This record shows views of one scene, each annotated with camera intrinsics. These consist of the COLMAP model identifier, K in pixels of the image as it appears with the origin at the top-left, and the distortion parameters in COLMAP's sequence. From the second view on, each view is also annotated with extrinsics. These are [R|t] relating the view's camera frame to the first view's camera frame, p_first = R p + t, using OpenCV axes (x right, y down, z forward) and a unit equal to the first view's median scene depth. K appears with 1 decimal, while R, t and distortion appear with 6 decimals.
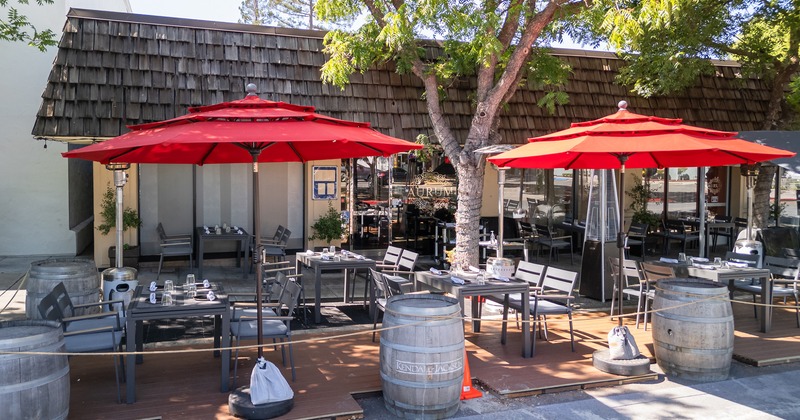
lens RADIAL K [[592.8, 0, 400.0], [0, 592.8, 210.0], [0, 0, 1]] dist [0.058463, 0.000568]
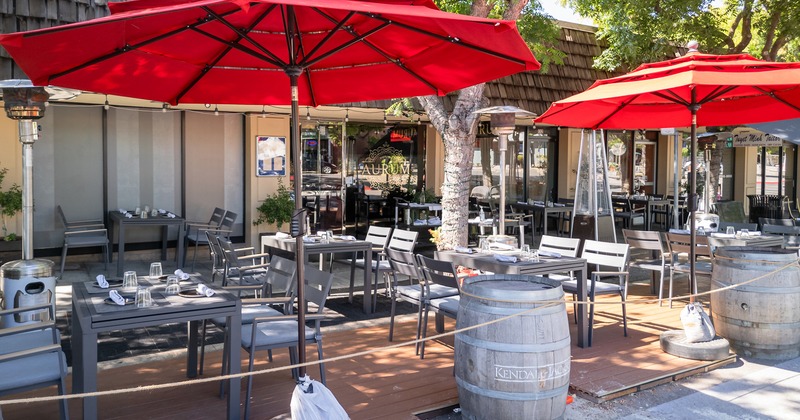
lens RADIAL K [[575.4, 0, 400.1], [0, 575.4, 197.9], [0, 0, 1]] dist [0.027038, -0.004257]
pose [[0.974432, -0.013581, 0.224271, -0.228717], [0.017433, 0.999732, -0.015204, 0.048962], [-0.224004, 0.018725, 0.974408, 0.284036]]
